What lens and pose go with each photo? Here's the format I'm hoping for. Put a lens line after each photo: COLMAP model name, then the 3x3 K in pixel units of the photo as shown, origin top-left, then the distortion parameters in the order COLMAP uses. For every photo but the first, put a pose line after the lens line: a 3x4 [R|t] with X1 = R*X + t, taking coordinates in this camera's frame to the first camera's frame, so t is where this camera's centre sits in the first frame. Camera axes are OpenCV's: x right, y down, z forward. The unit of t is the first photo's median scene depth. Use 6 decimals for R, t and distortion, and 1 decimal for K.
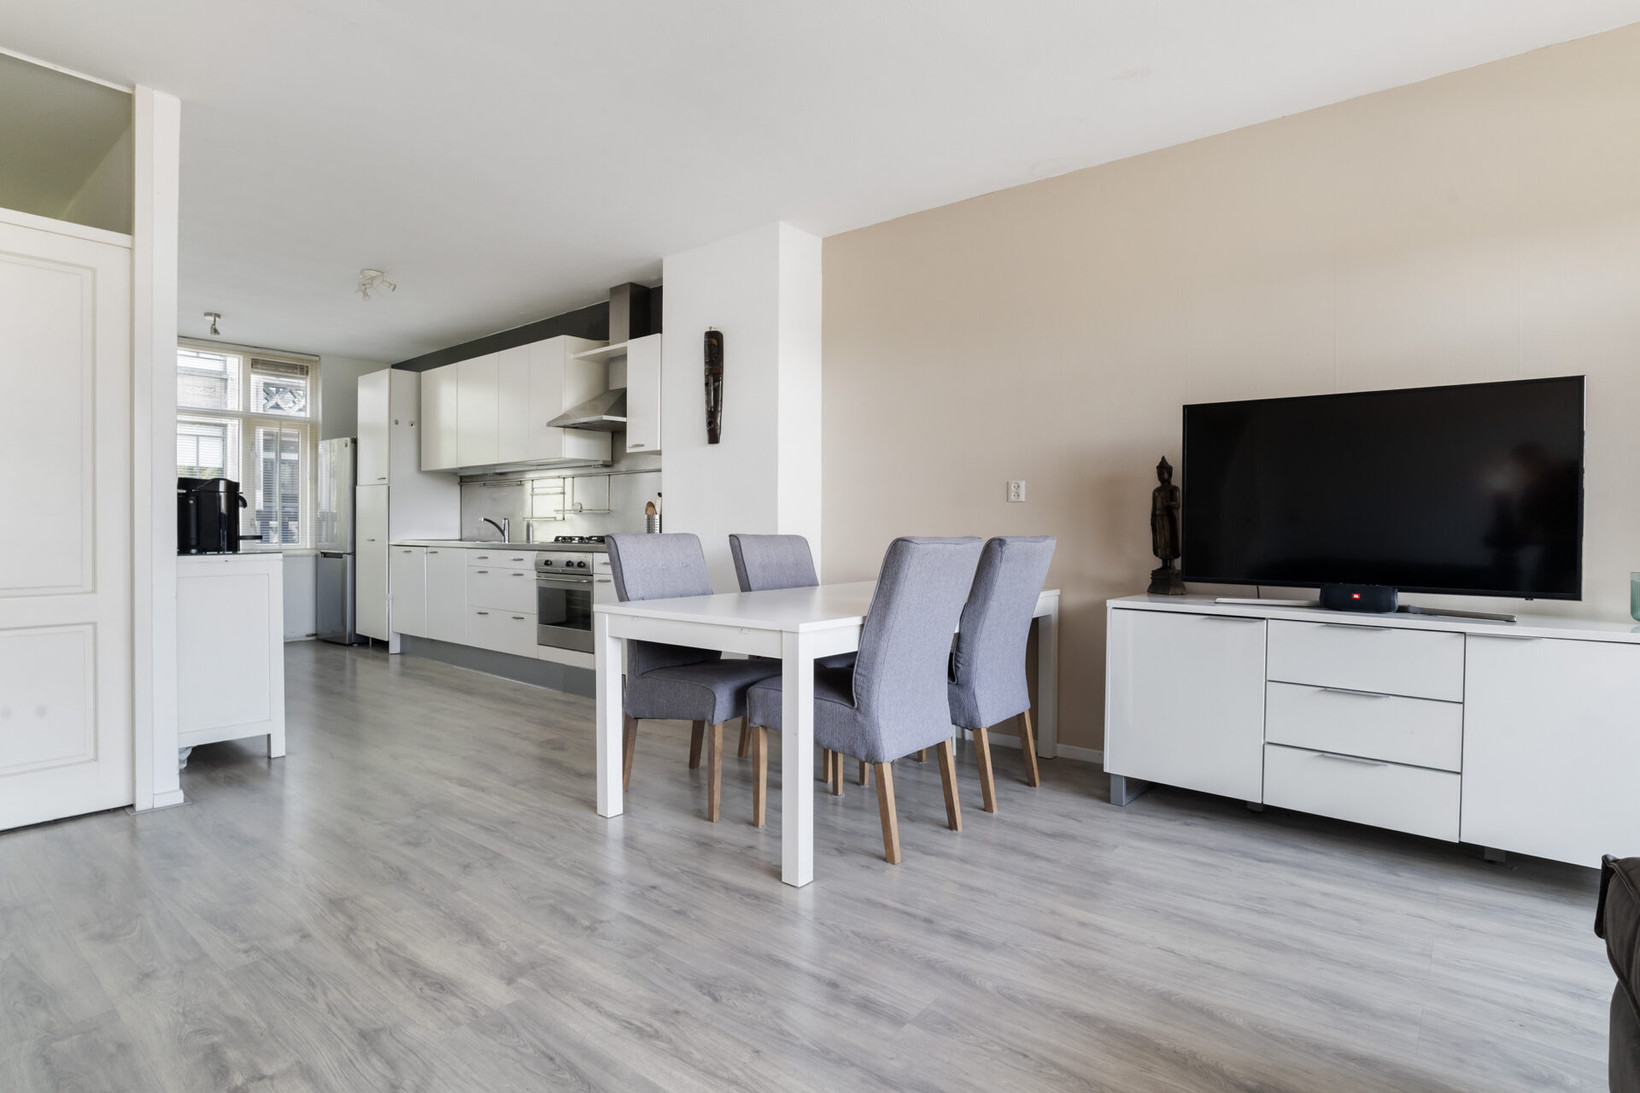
lens RADIAL K [[845.2, 0, 829.4], [0, 845.2, 536.8], [0, 0, 1]] dist [-0.043165, 0.013972]
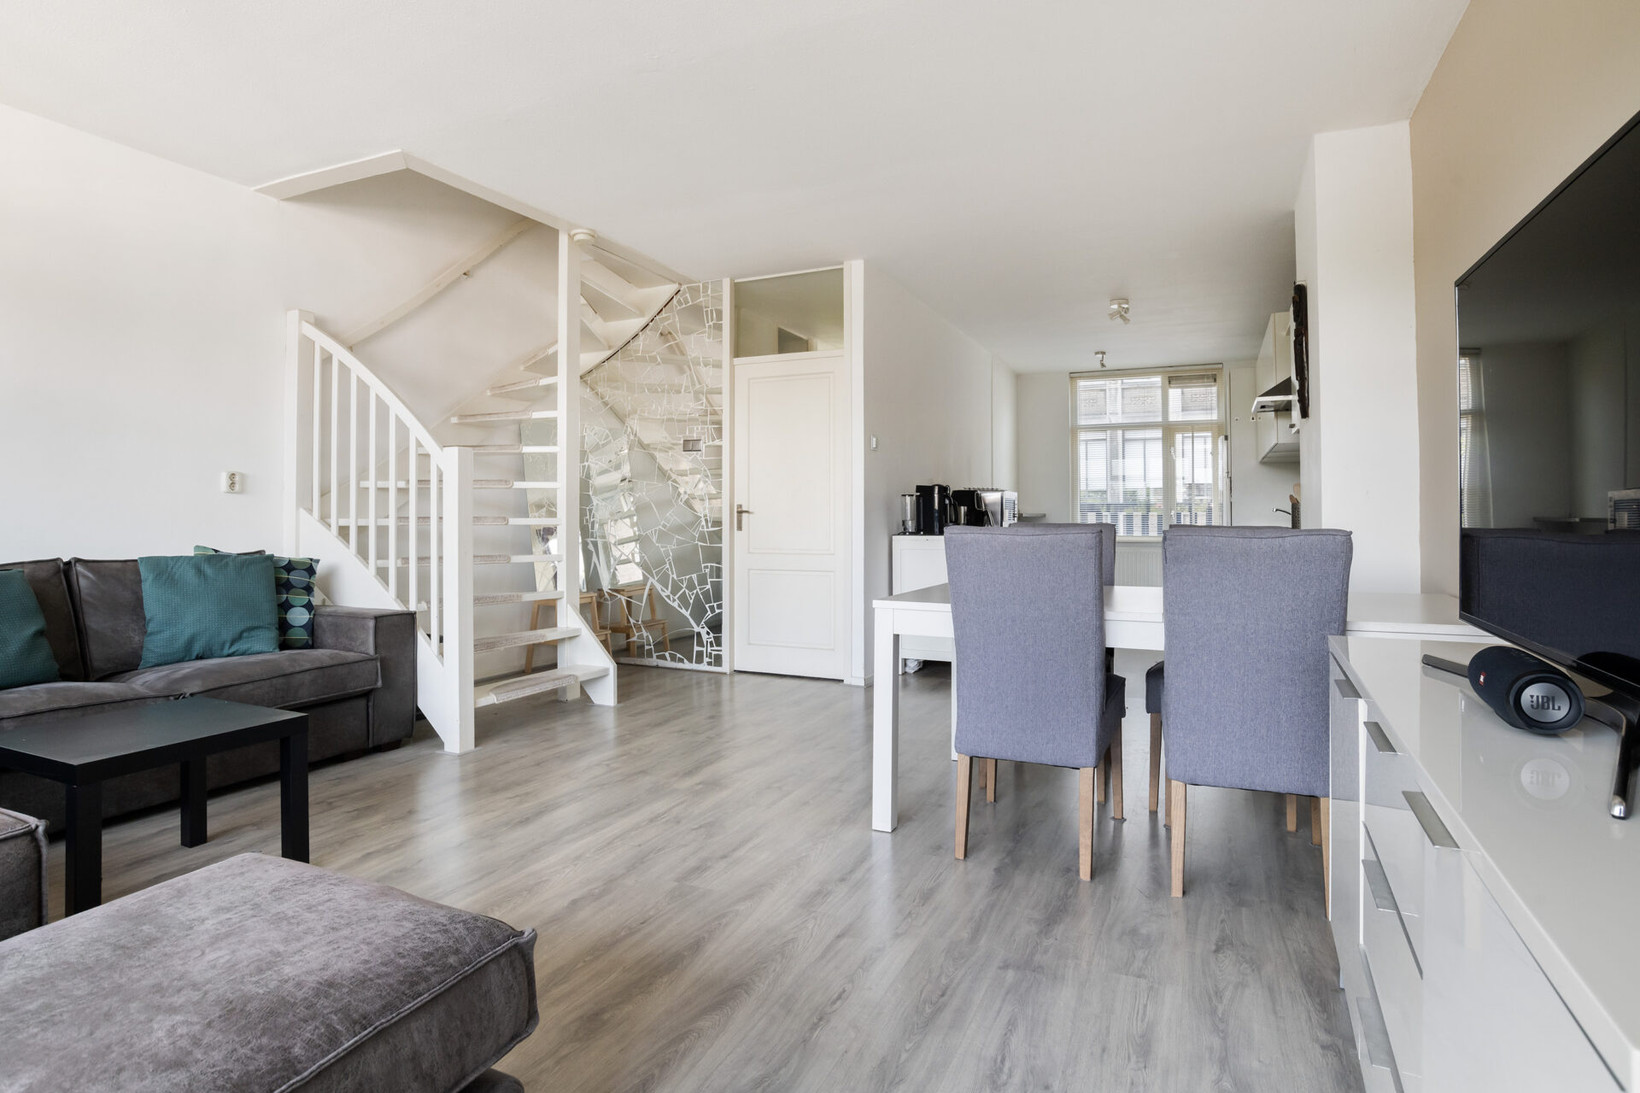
lens RADIAL K [[845.2, 0, 795.7], [0, 845.2, 509.3], [0, 0, 1]] dist [-0.043165, 0.013972]
pose [[0.226531, -0.012835, -0.973919, 0.444645], [-0.010351, 0.999825, -0.015583, 0.000210], [0.973949, 0.013611, 0.226359, 0.265069]]
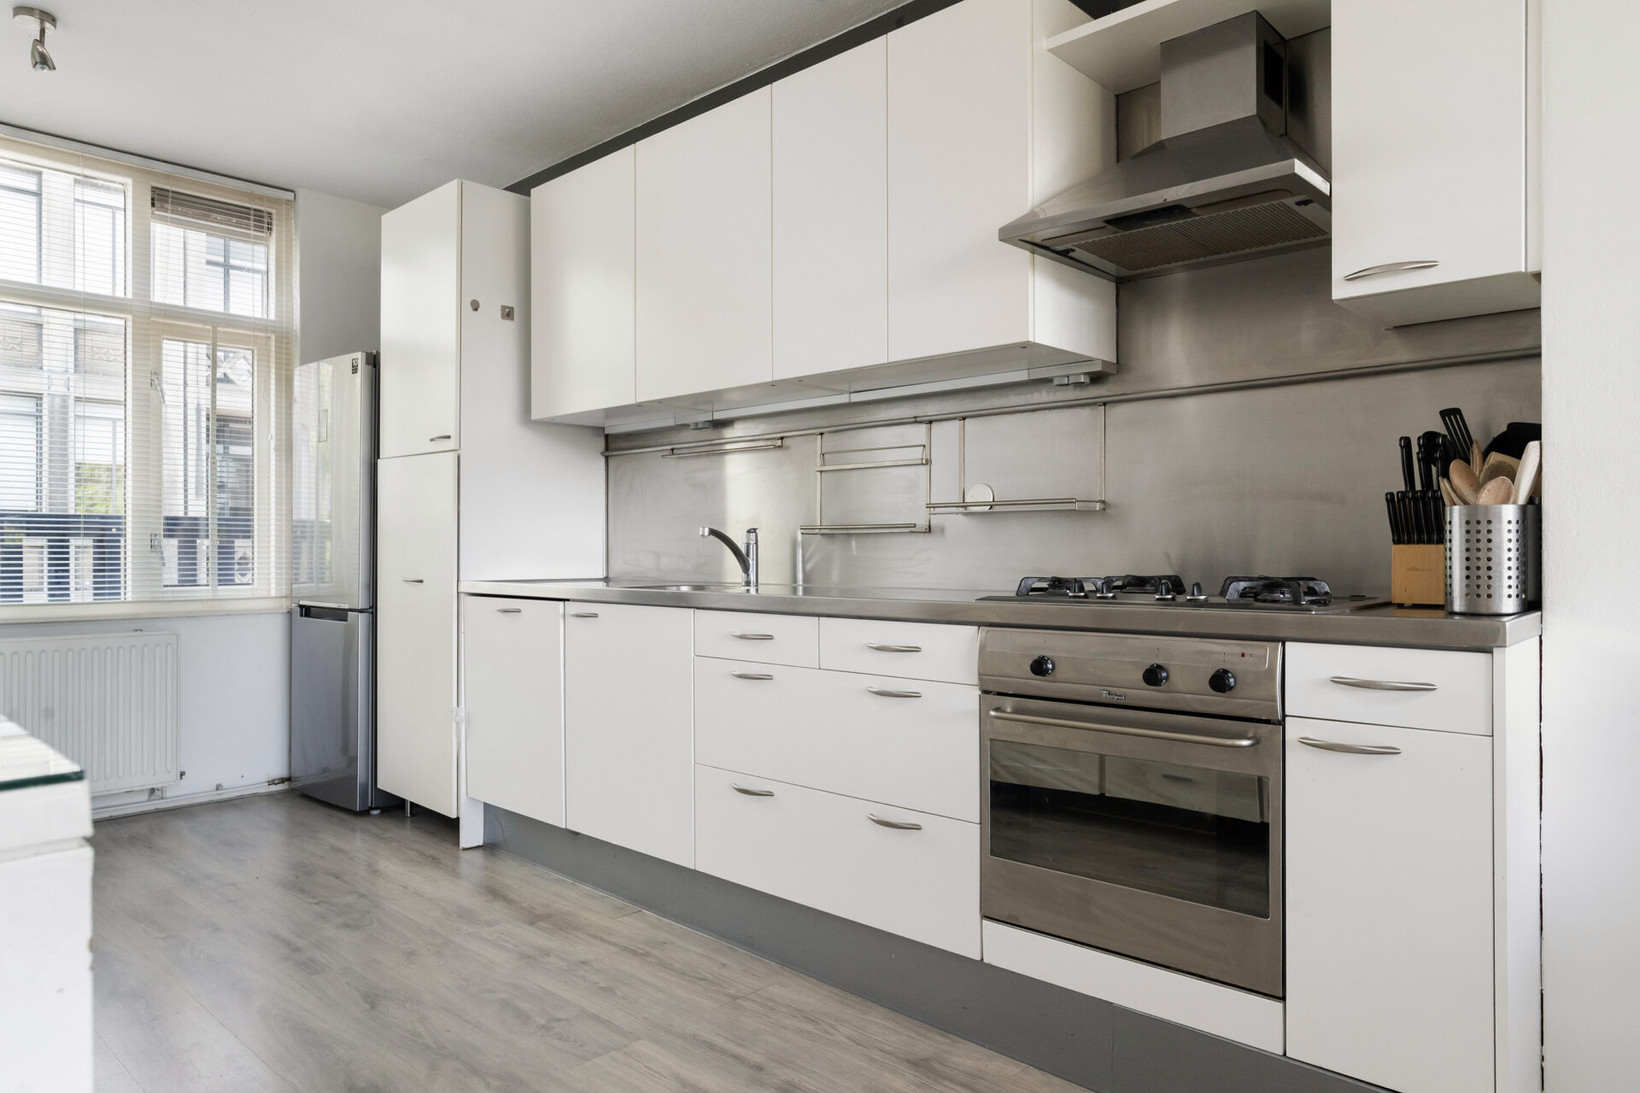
lens RADIAL K [[1045.3, 0, 816.8], [0, 1045.3, 557.8], [0, 0, 1]] dist [-0.022523, 0.018128]
pose [[0.997510, -0.002332, -0.070492, -0.364532], [0.002109, 0.999993, -0.003229, -0.007257], [0.070499, 0.003072, 0.997507, 0.571748]]
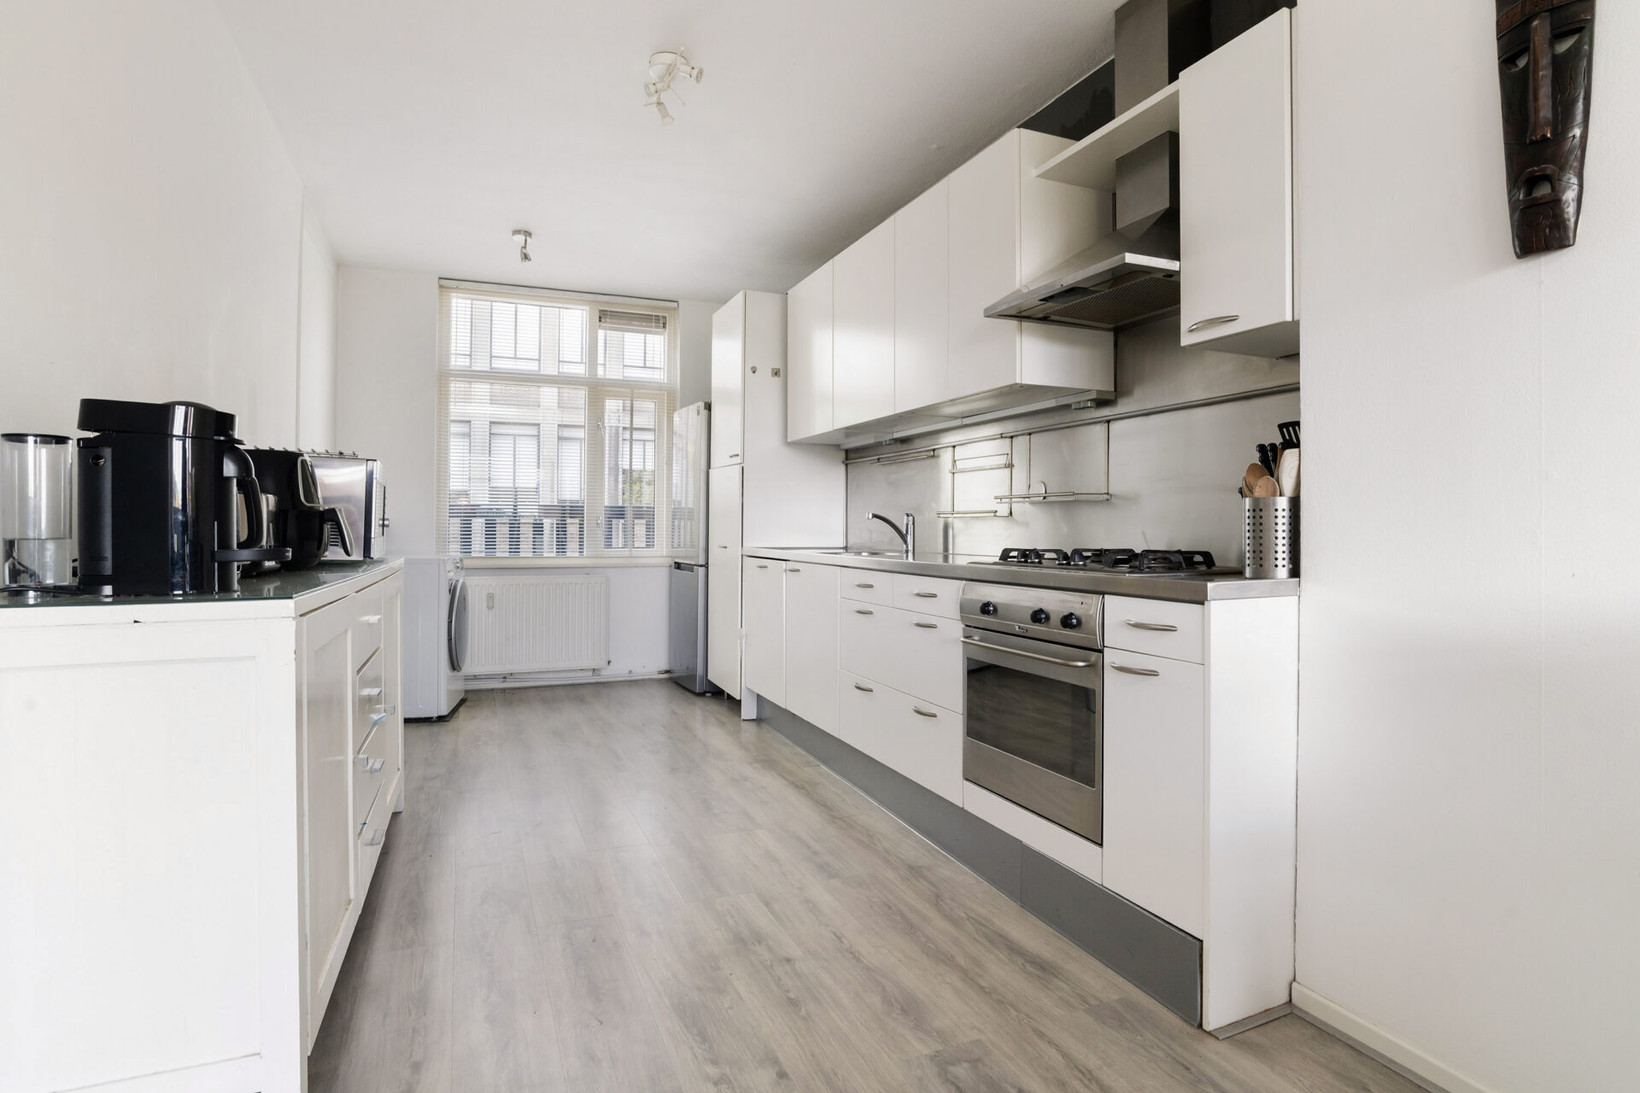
lens RADIAL K [[845.2, 0, 813.1], [0, 845.2, 526.9], [0, 0, 1]] dist [-0.043165, 0.013972]
pose [[0.879390, 0.001809, -0.476099, -0.188181], [-0.008124, 0.999904, -0.011208, -0.006681], [0.476033, 0.013724, 0.879320, 0.518627]]
